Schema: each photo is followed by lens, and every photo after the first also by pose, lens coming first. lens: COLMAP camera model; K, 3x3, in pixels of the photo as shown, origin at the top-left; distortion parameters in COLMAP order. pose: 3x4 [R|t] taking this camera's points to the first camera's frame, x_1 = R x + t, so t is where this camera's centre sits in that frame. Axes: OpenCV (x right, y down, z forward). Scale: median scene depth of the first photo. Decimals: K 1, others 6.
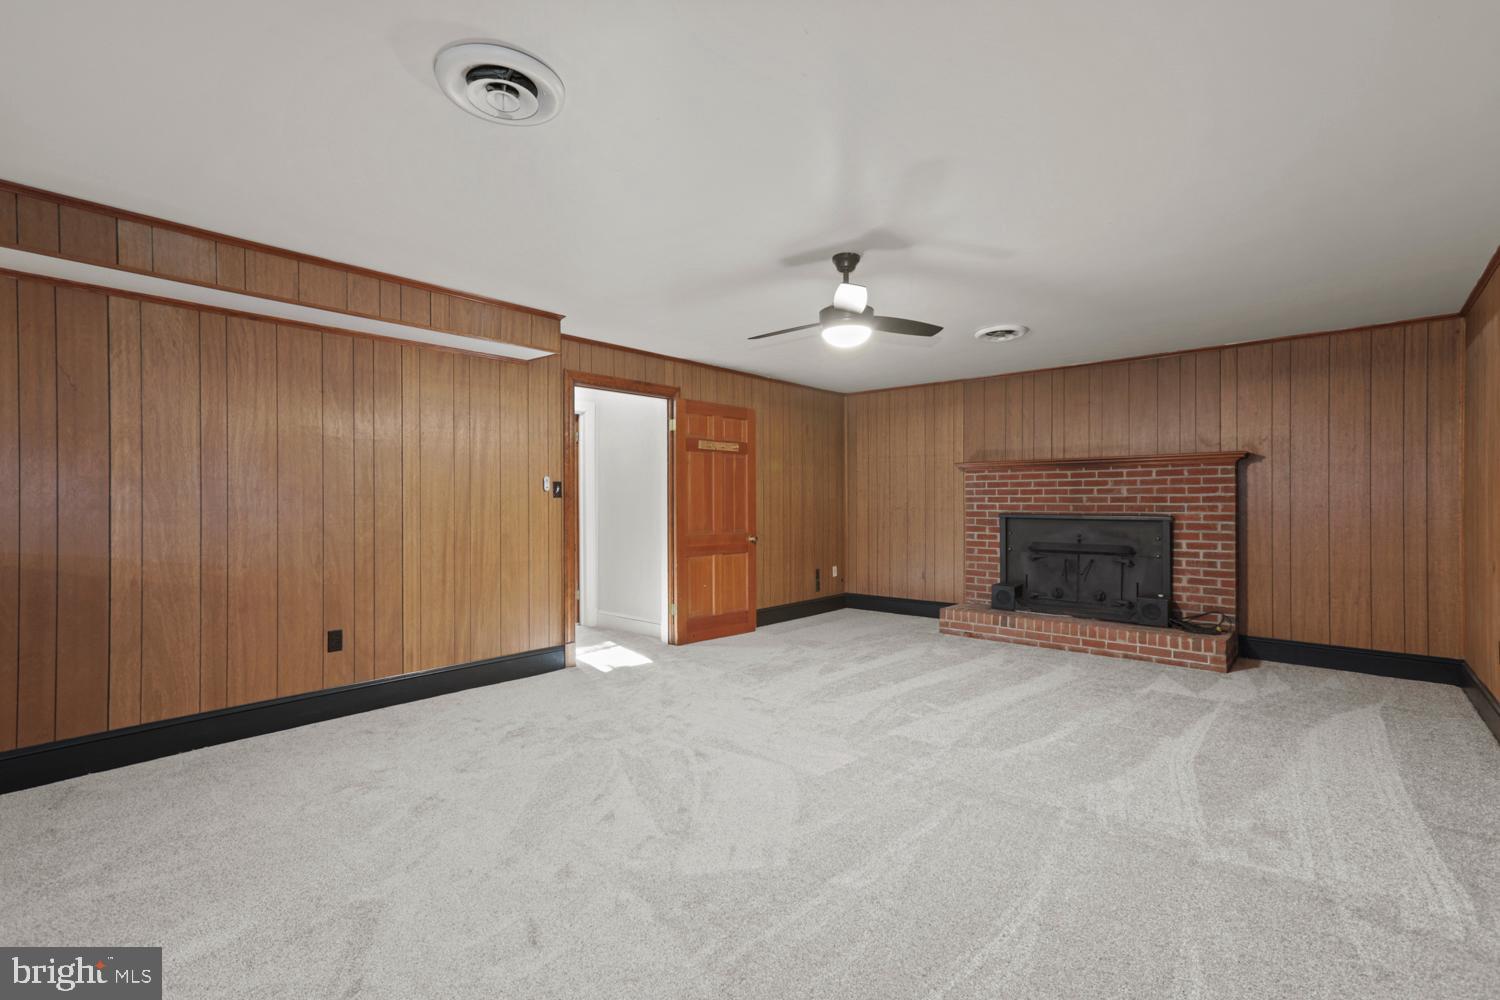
lens RADIAL K [[674.7, 0, 755.2], [0, 674.7, 503.0], [0, 0, 1]] dist [0.002611, 0.002439]
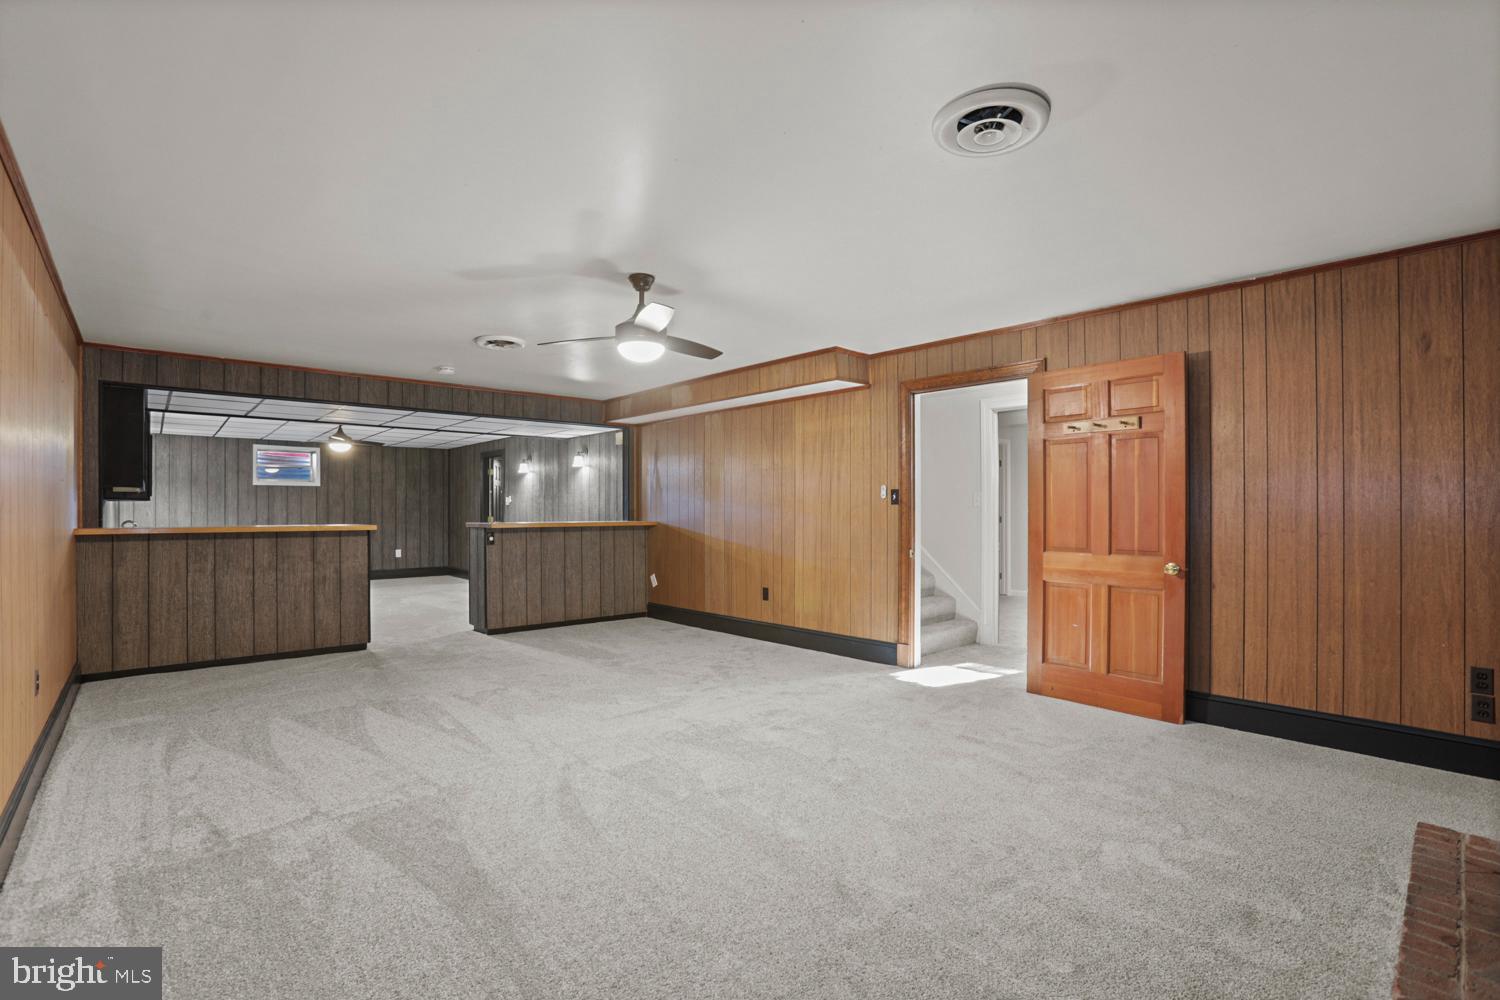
lens RADIAL K [[674.7, 0, 755.7], [0, 674.7, 505.8], [0, 0, 1]] dist [0.002611, 0.002439]
pose [[-0.075293, -0.000661, -0.997161, 0.819009], [0.005578, 0.999984, -0.001084, -0.005974], [0.997146, -0.005643, -0.075288, 0.897838]]
